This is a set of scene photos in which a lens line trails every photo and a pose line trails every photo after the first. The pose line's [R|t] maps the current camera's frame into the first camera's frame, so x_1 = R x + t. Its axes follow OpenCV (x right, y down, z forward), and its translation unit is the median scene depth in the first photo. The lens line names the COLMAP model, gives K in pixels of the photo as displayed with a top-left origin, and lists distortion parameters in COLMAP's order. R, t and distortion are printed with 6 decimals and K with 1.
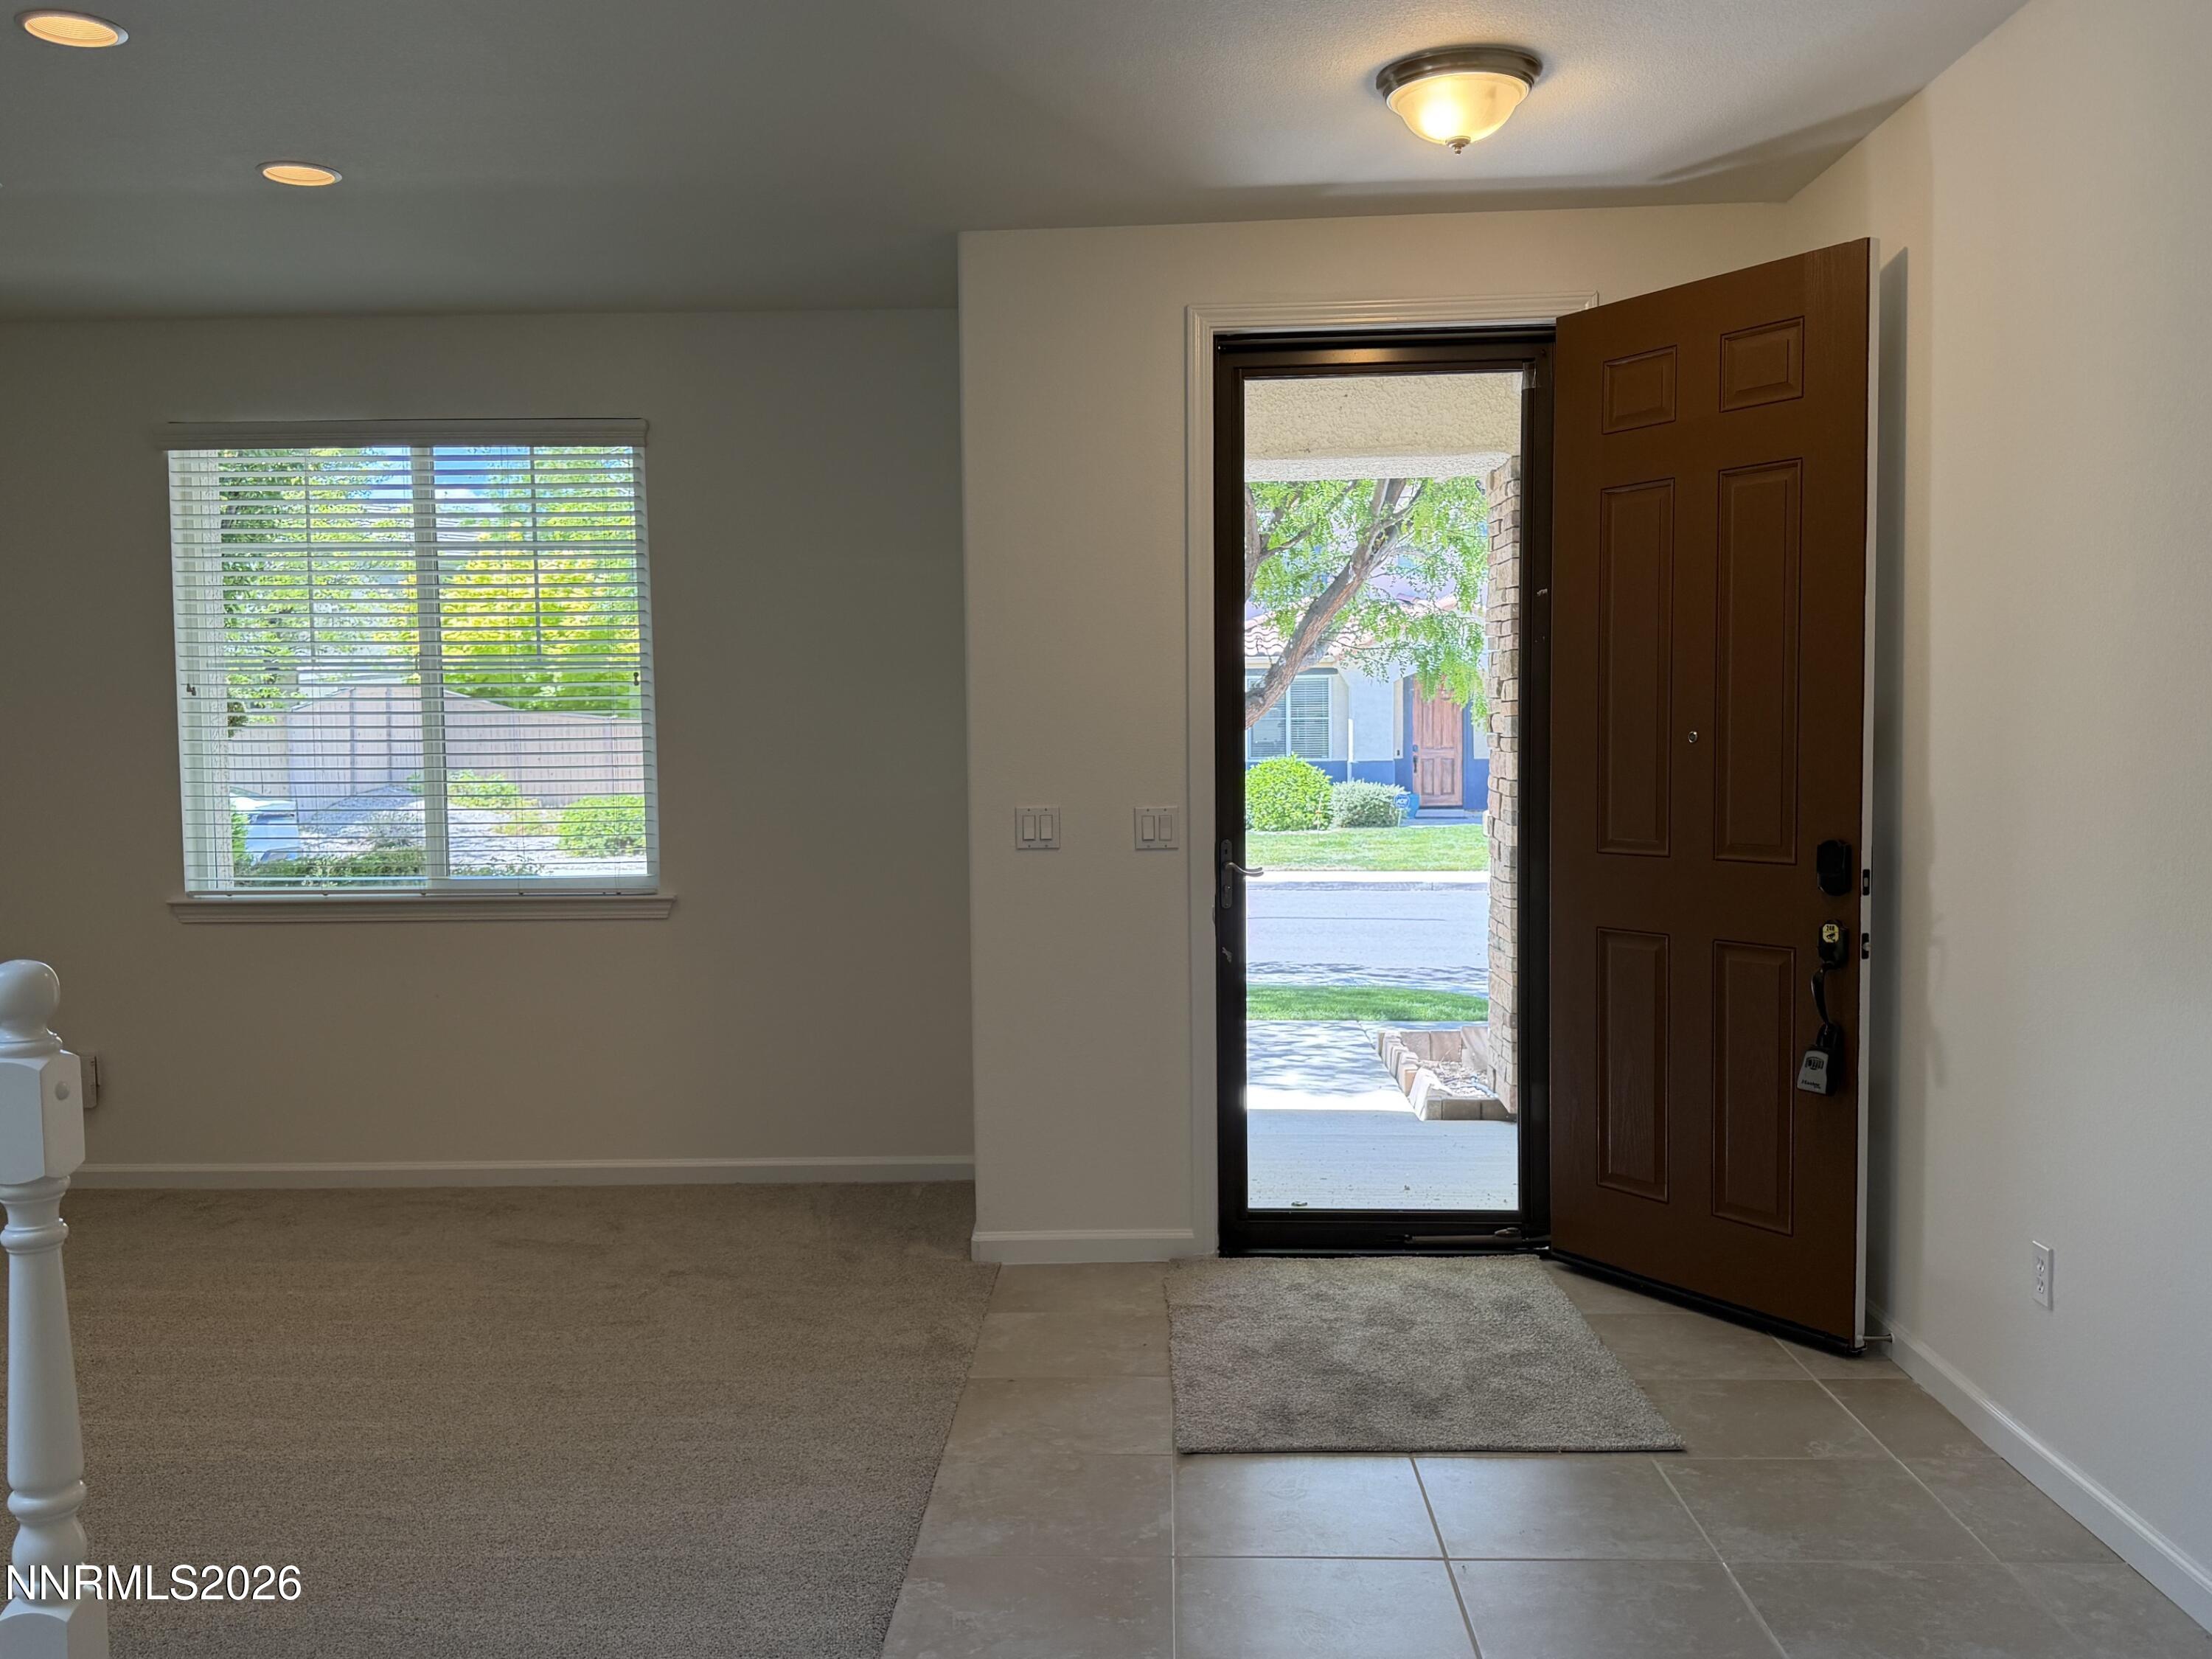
lens RADIAL K [[1939.4, 0, 1106.0], [0, 1939.4, 829.5], [0, 0, 1]] dist [0.012629, 0.000935]
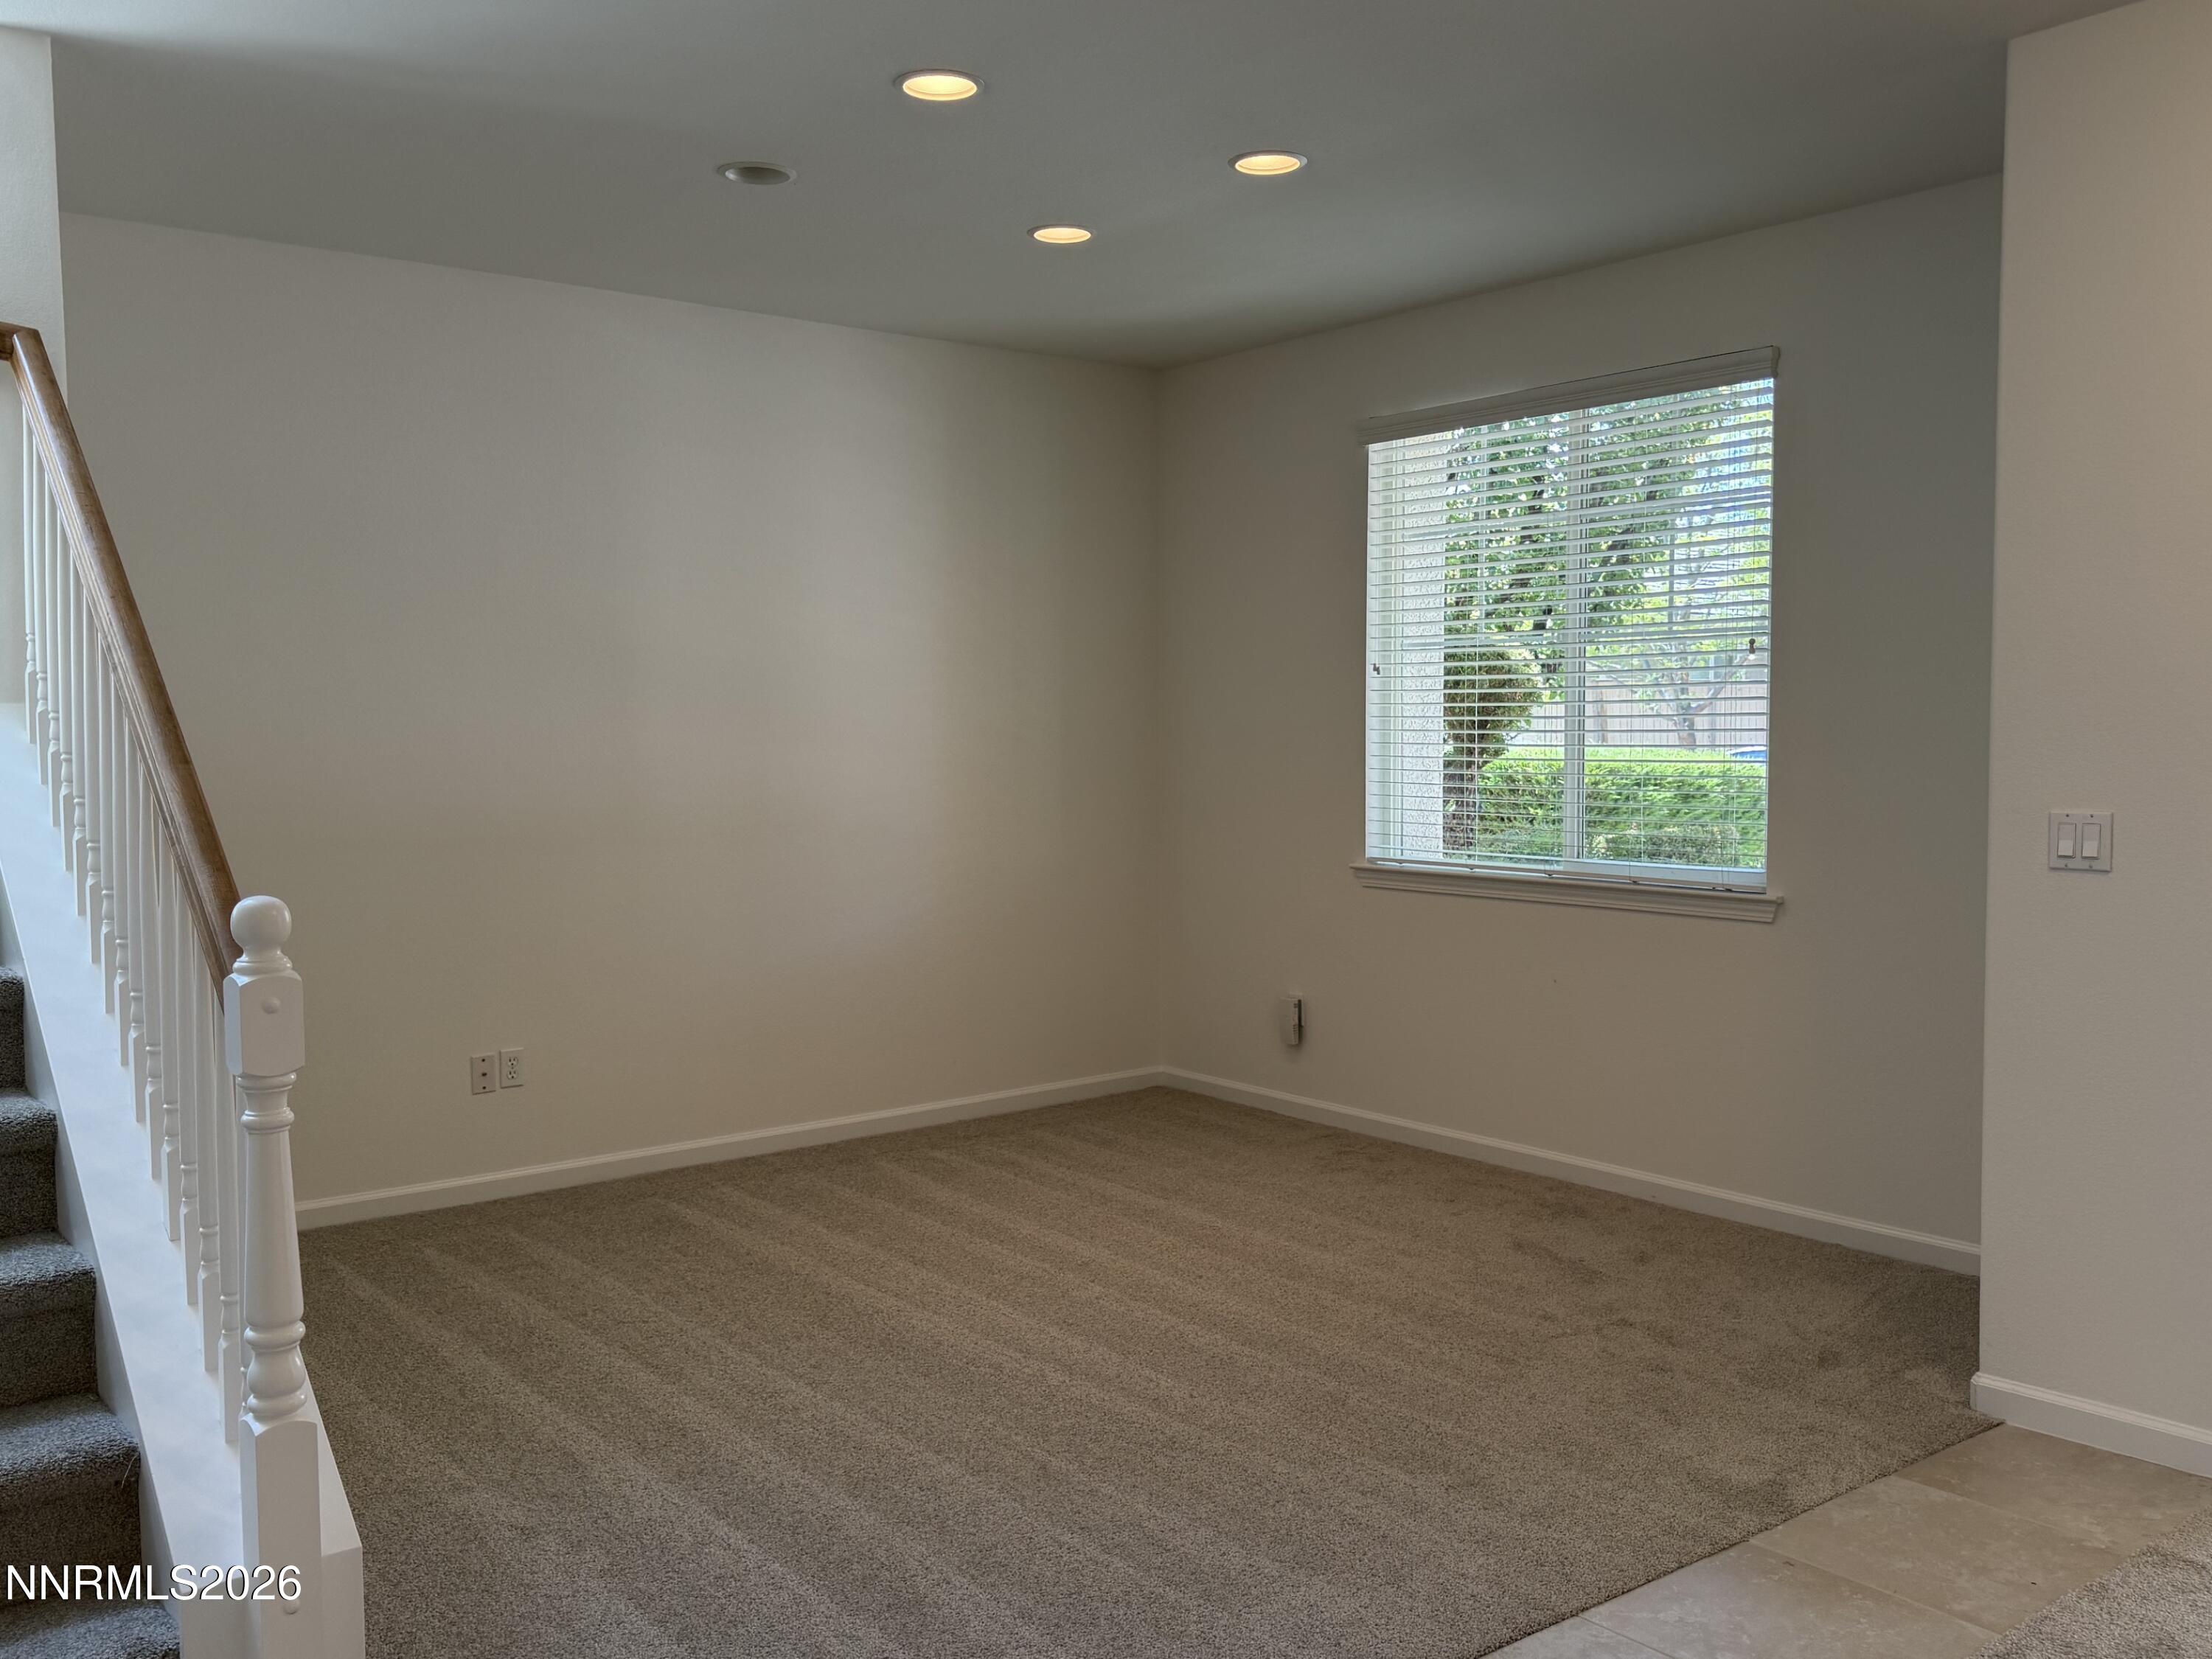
lens RADIAL K [[1905.4, 0, 1105.3], [0, 1905.4, 844.7], [0, 0, 1]] dist [0.167067, -0.319578]
pose [[0.630669, 0.057139, -0.773945, 0.289170], [-0.040762, 0.998348, 0.040491, -0.013694], [0.774980, 0.006011, 0.631957, 0.252812]]
